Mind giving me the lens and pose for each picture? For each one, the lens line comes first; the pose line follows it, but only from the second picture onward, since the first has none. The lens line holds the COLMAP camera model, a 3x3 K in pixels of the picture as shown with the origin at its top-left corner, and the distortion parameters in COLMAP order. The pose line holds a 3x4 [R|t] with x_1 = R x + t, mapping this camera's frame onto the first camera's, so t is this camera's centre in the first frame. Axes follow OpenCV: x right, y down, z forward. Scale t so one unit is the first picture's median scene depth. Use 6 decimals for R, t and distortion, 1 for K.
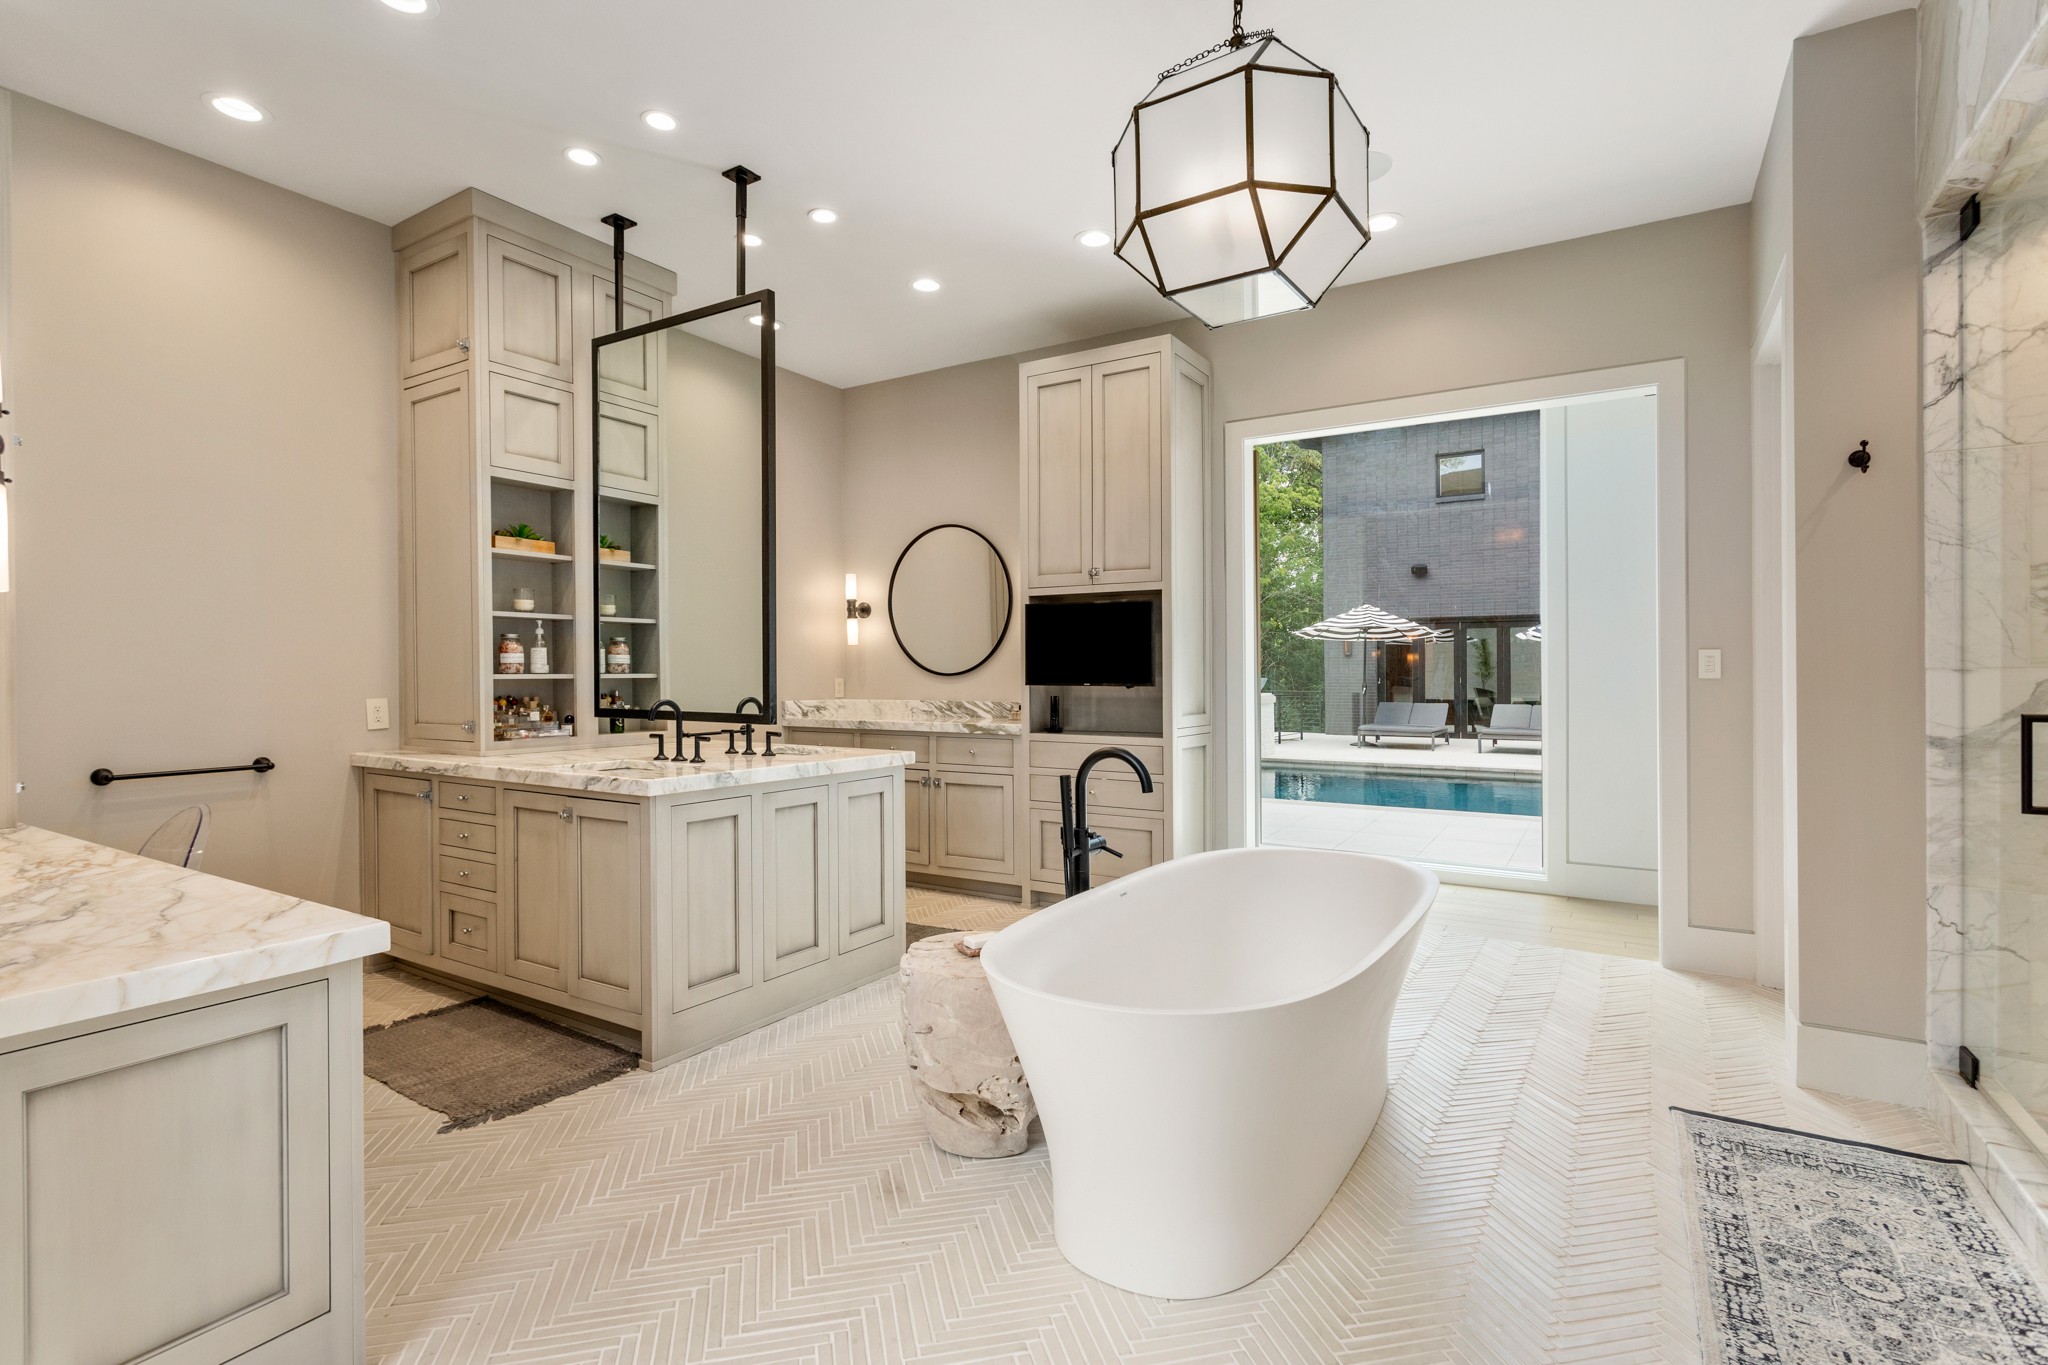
lens RADIAL K [[975.8, 0, 1024.0], [0, 975.8, 682.5], [0, 0, 1]] dist [0.000357, 0.000273]
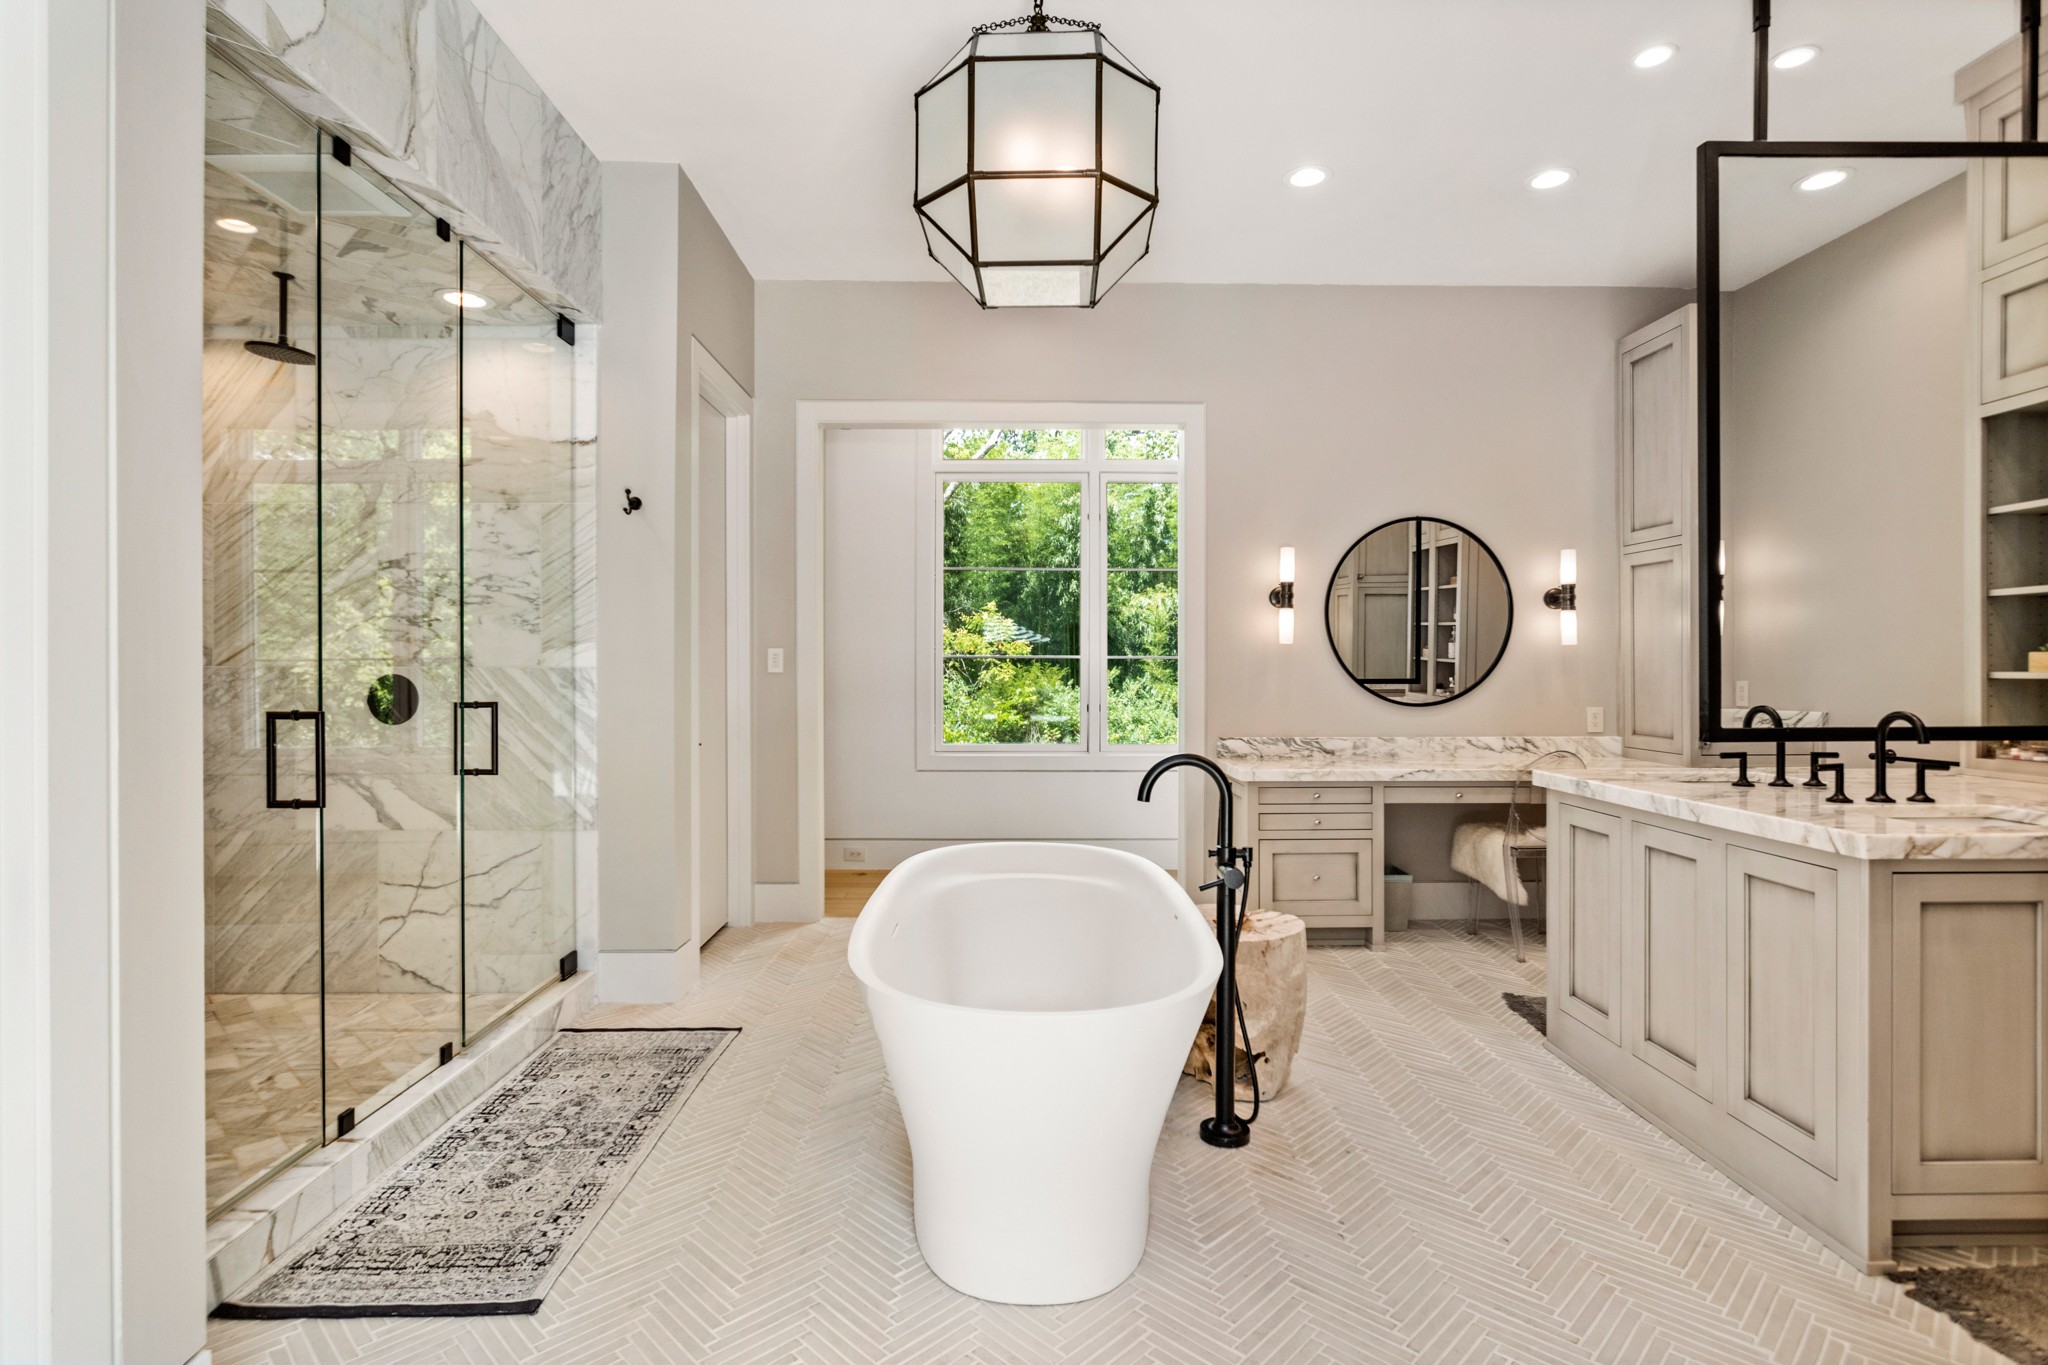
lens RADIAL K [[975.8, 0, 1024.0], [0, 975.8, 682.5], [0, 0, 1]] dist [0.000357, 0.000273]
pose [[-0.835668, 0.007758, -0.549180, 0.883509], [-0.003379, 0.999809, 0.019266, -0.021922], [0.549225, 0.017956, -0.835482, 2.065725]]
